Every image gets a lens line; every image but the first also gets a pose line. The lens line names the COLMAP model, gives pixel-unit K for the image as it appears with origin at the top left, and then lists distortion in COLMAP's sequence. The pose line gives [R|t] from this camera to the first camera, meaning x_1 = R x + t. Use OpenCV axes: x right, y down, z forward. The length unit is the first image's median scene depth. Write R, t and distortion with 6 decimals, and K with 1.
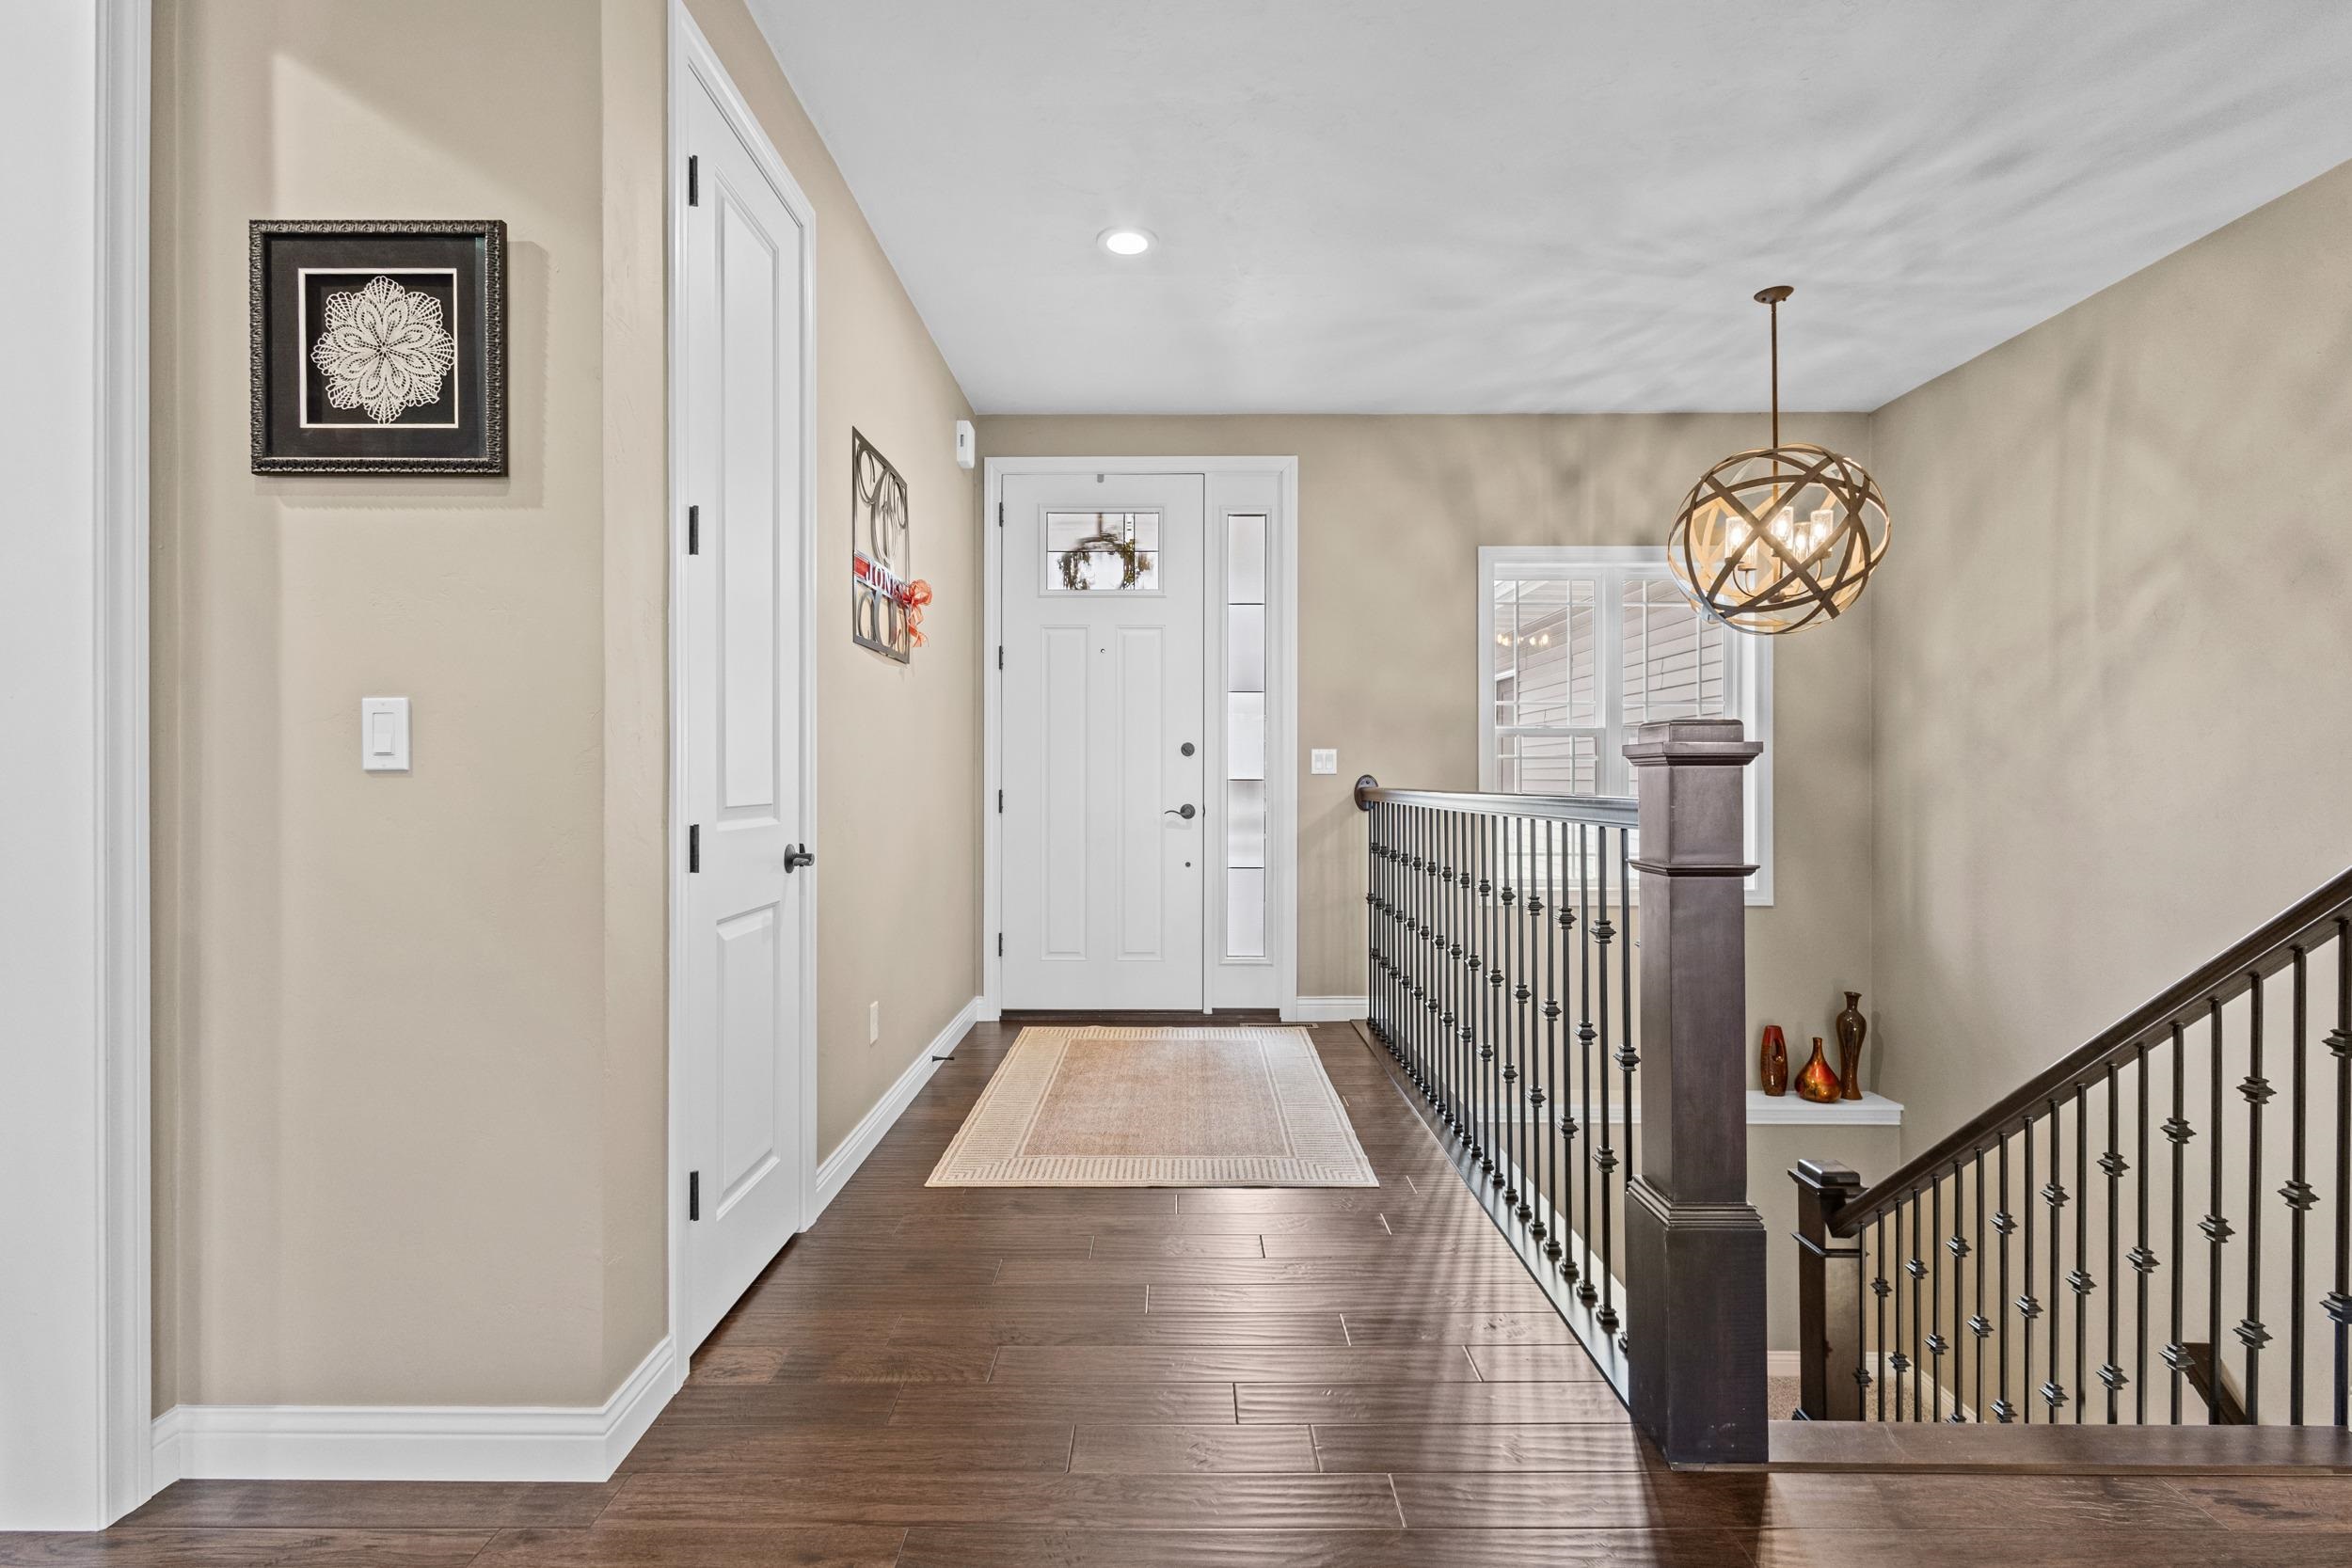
lens RADIAL K [[1082.0, 0, 1156.6], [0, 1082.0, 772.2], [0, 0, 1]] dist [0.009438, -0.002290]
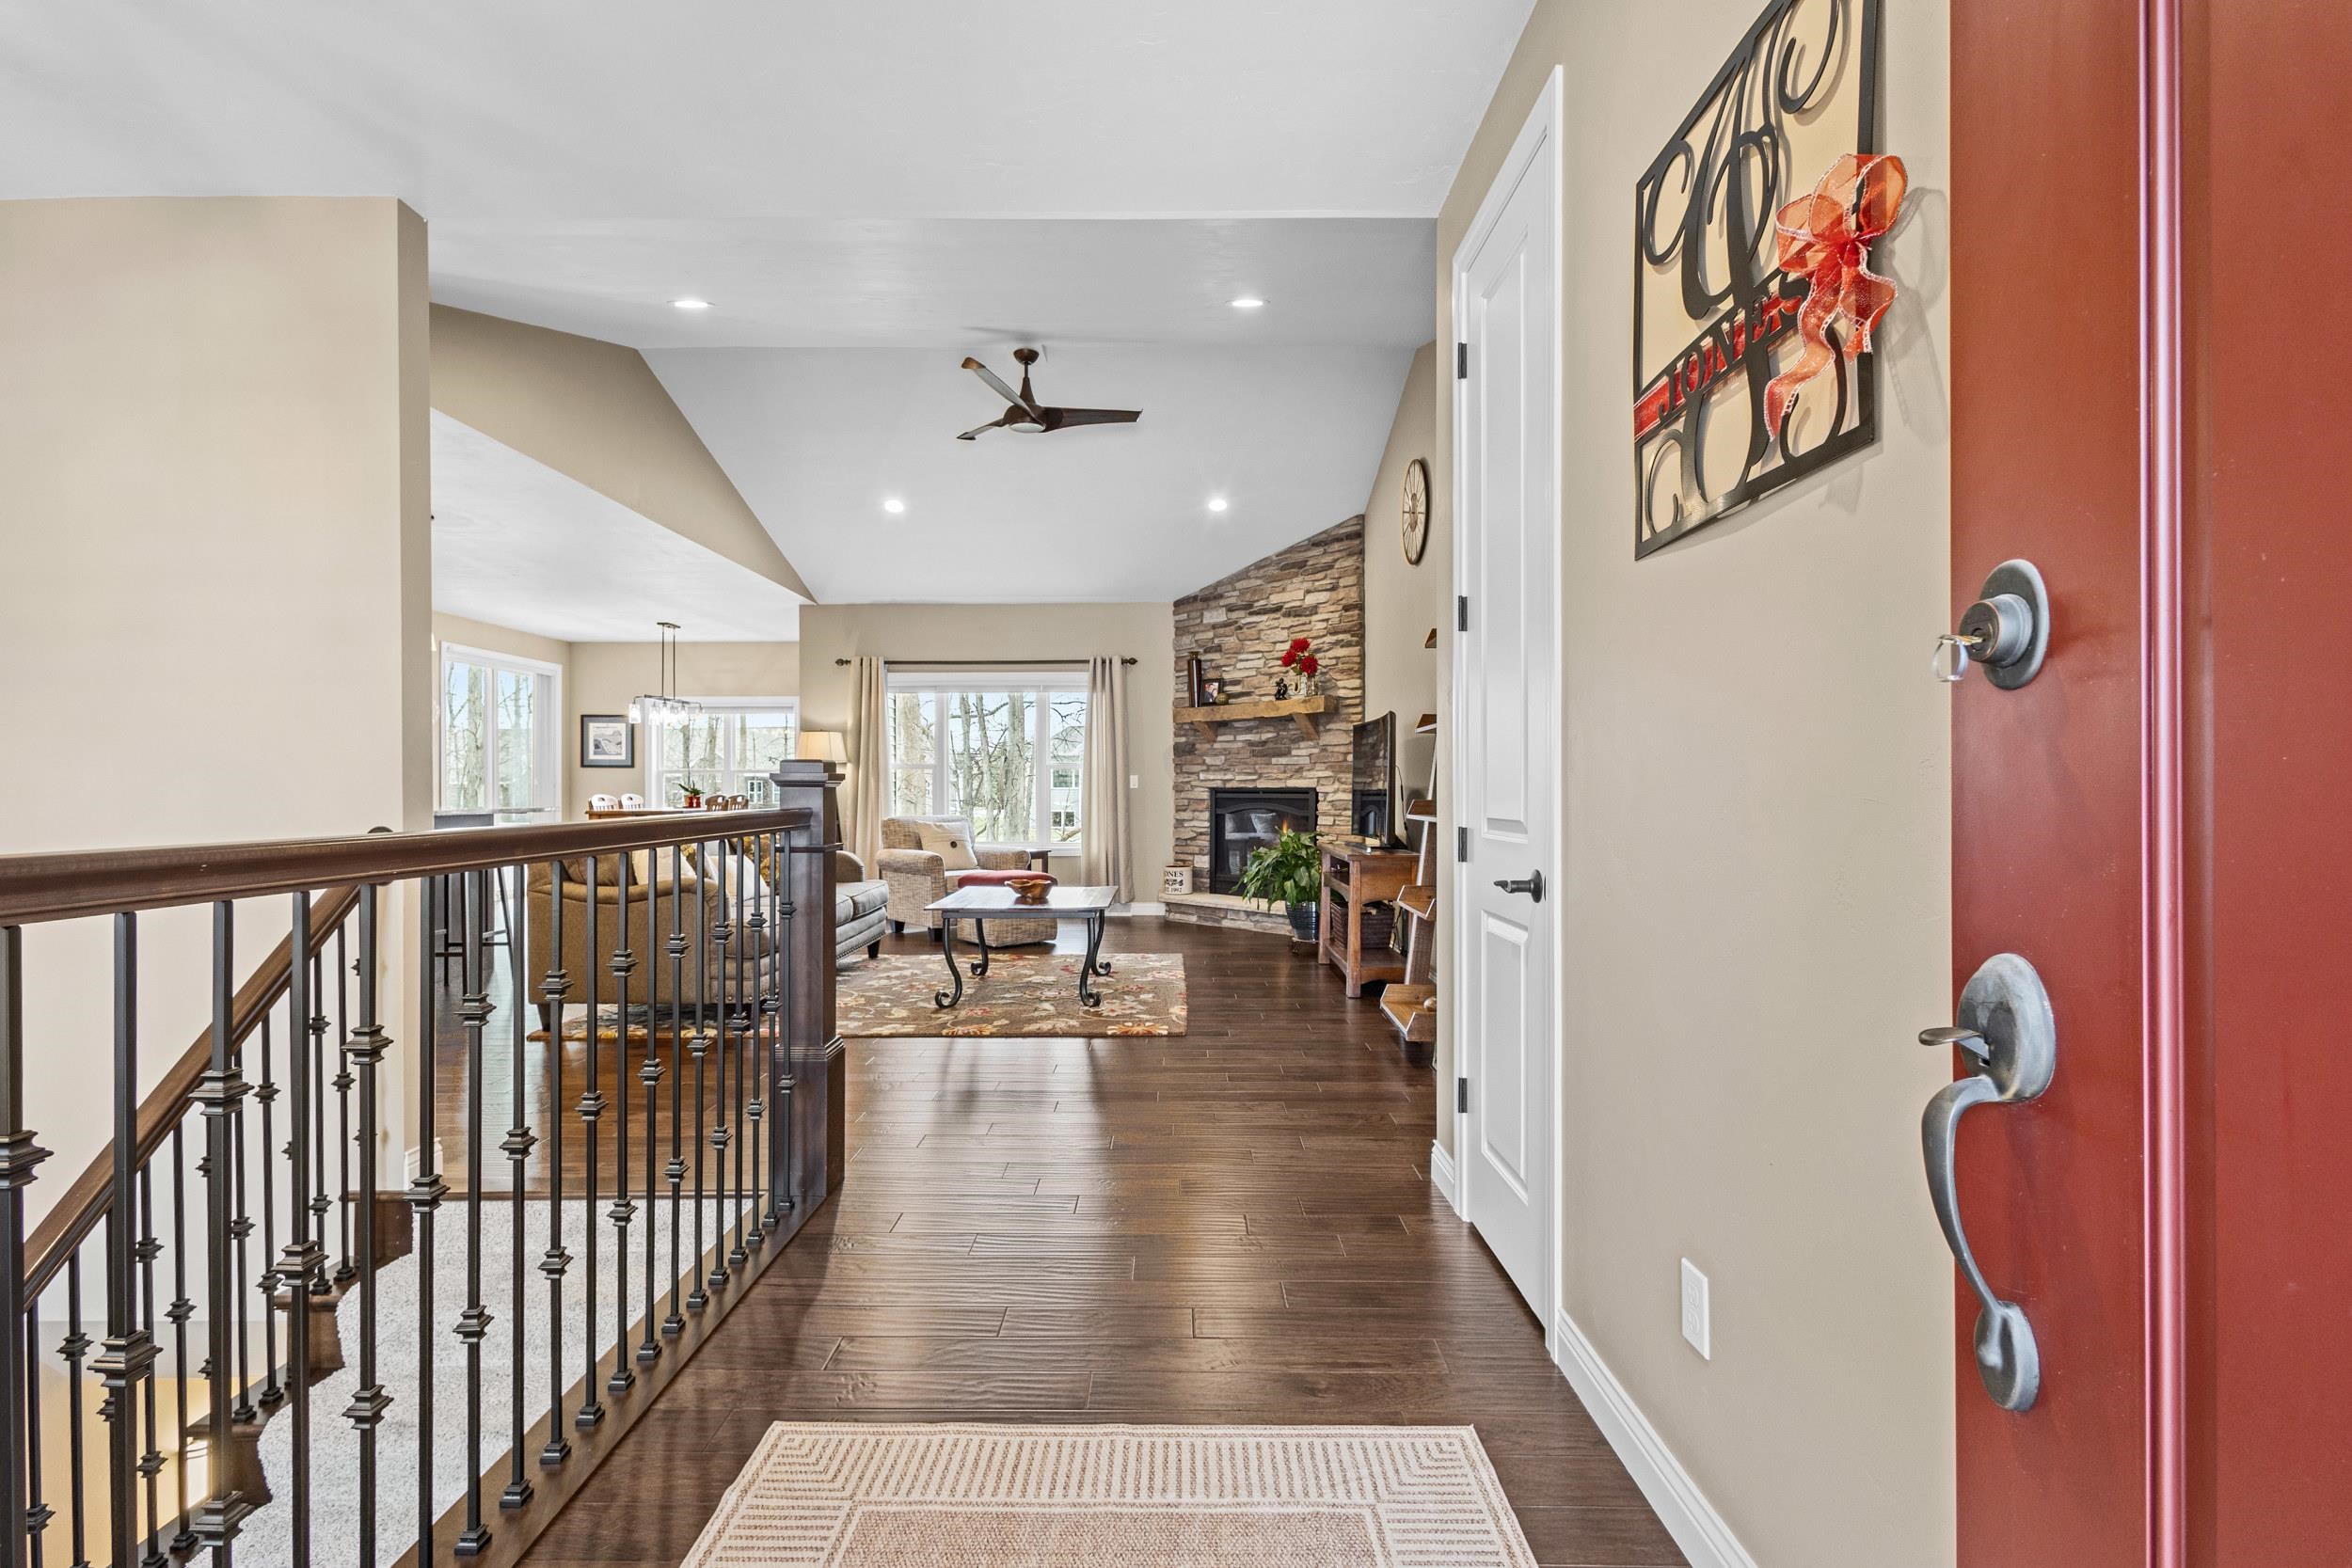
lens RADIAL K [[1082.0, 0, 1174.9], [0, 1082.0, 783.2], [0, 0, 1]] dist [0.009438, -0.002290]
pose [[-0.999835, 0.001719, -0.018057, -0.015299], [0.001880, 0.999958, -0.008933, 0.002686], [0.018041, -0.008966, -0.999797, 1.002316]]
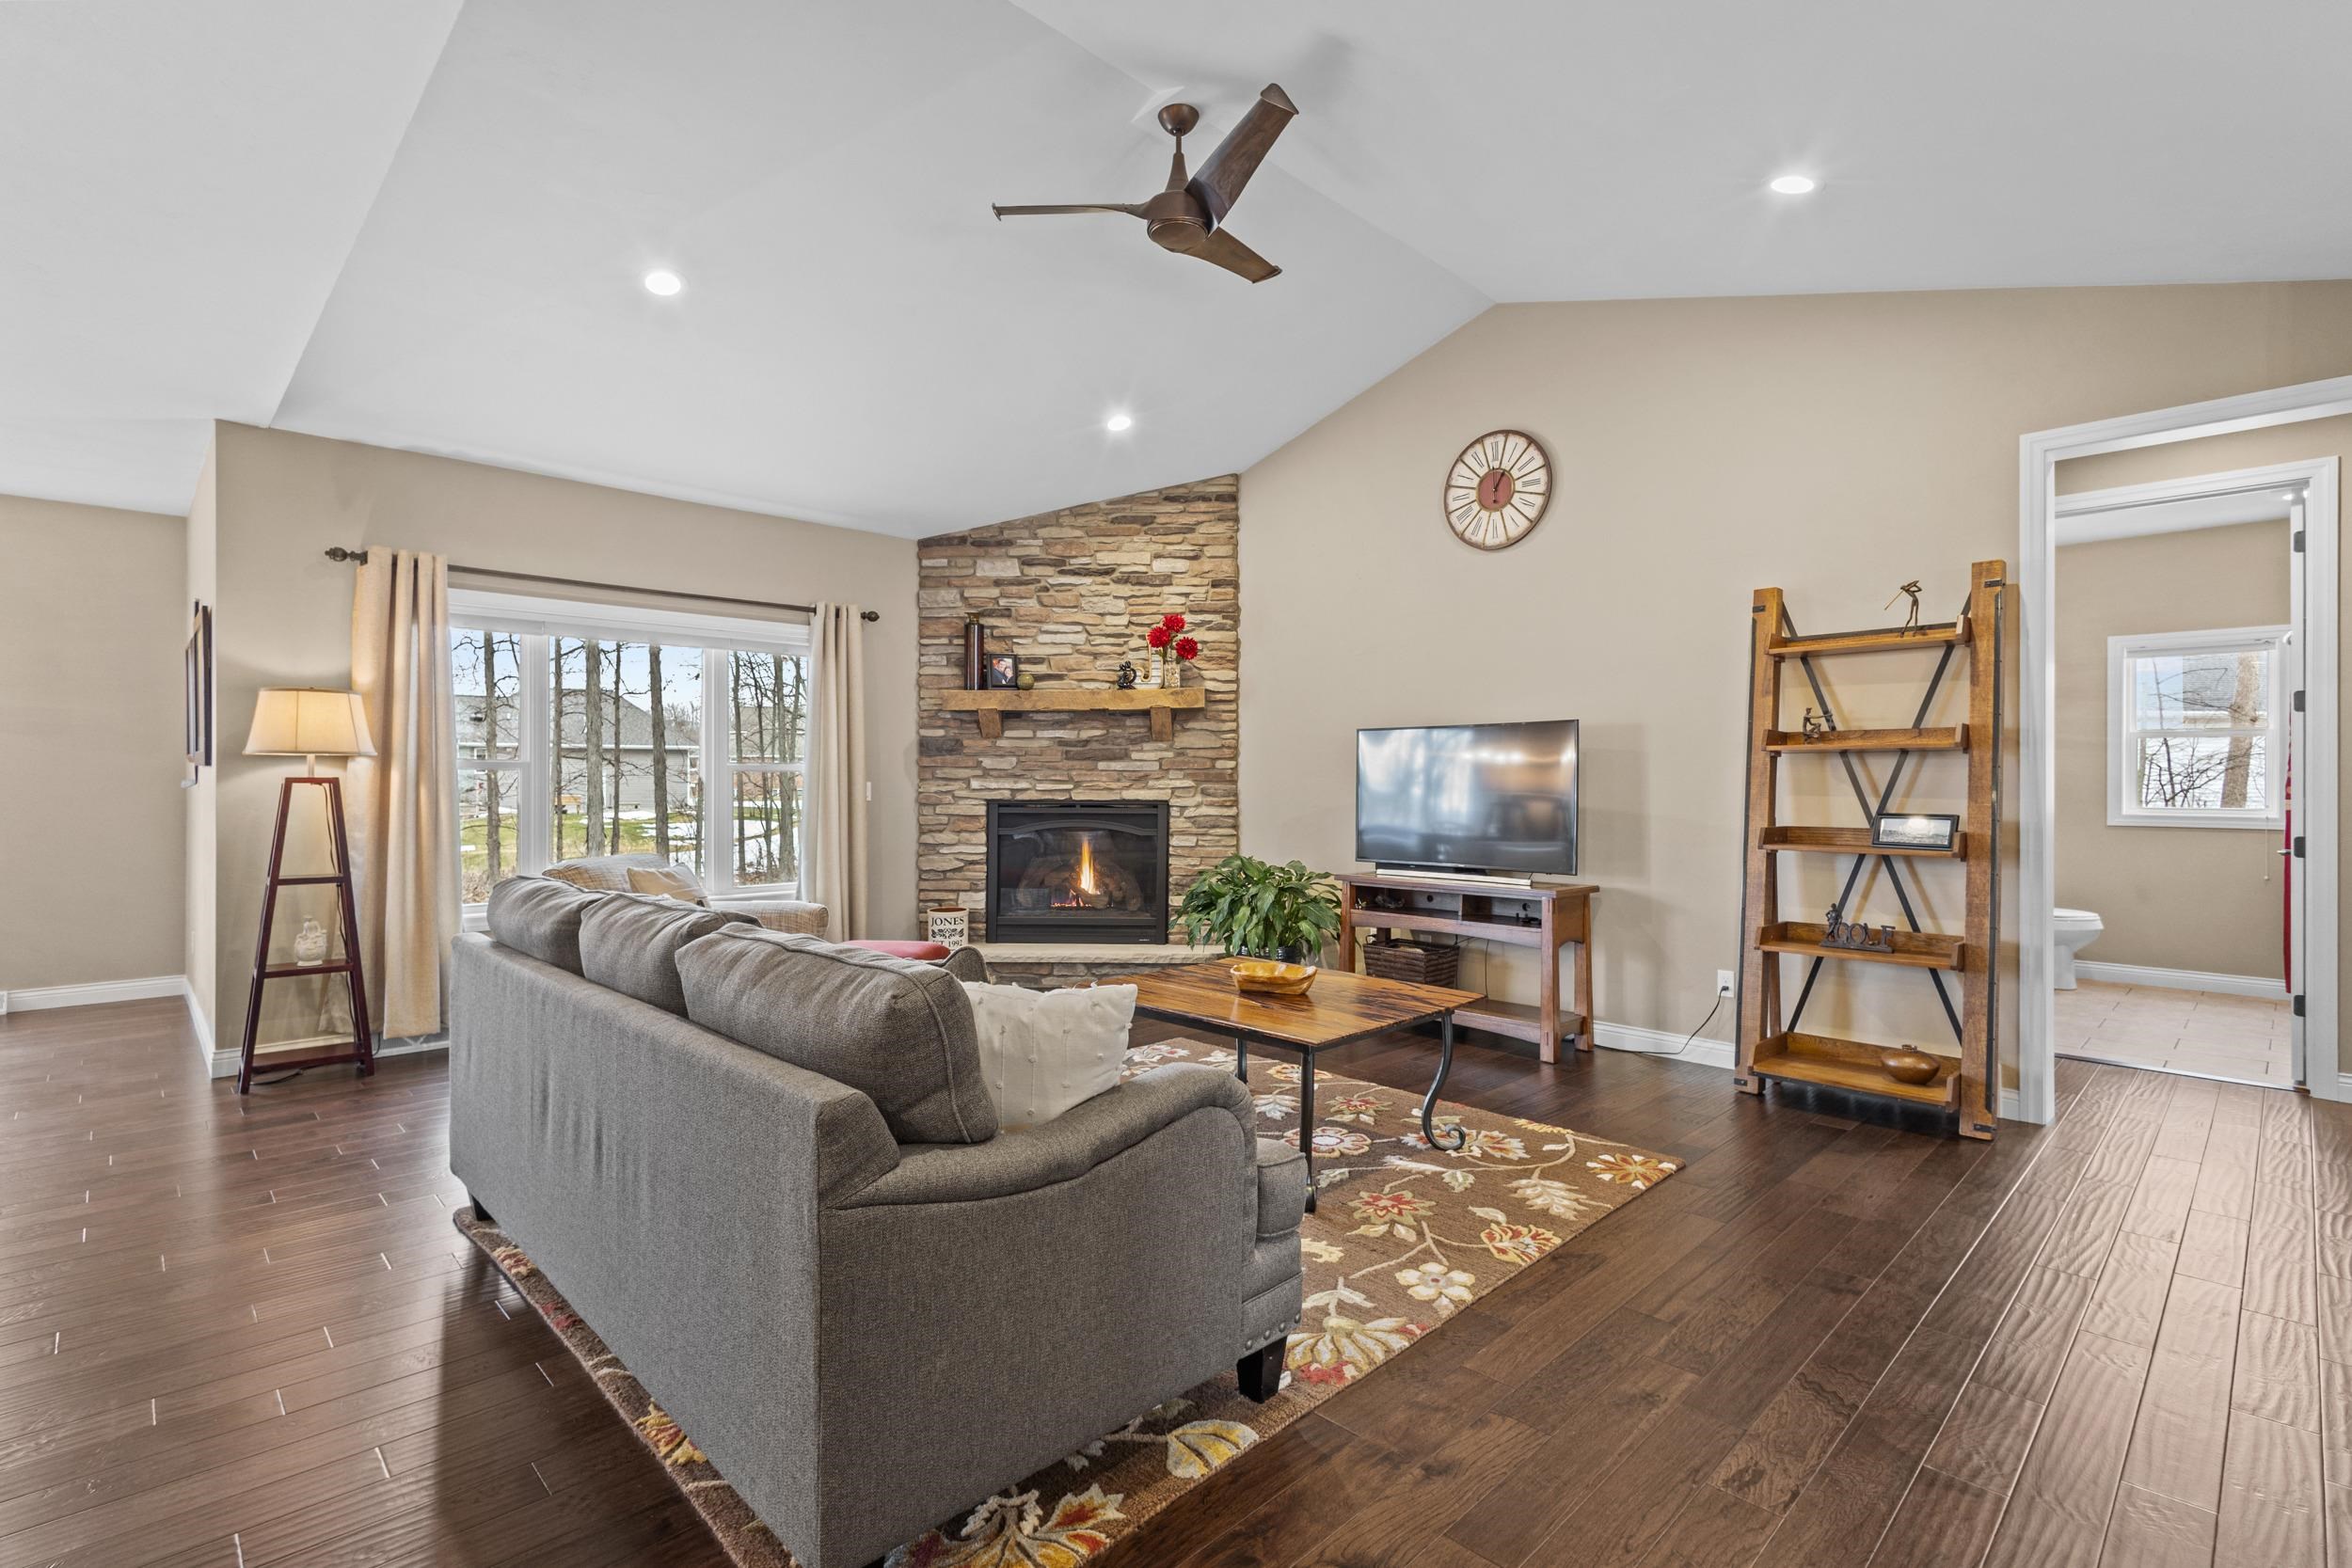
lens RADIAL K [[1082.0, 0, 1183.0], [0, 1082.0, 778.1], [0, 0, 1]] dist [0.009438, -0.002290]
pose [[-0.701064, -0.002522, -0.713094, 0.723906], [0.000814, 0.999990, -0.004337, -0.028305], [0.713098, -0.003621, -0.701055, 0.258067]]
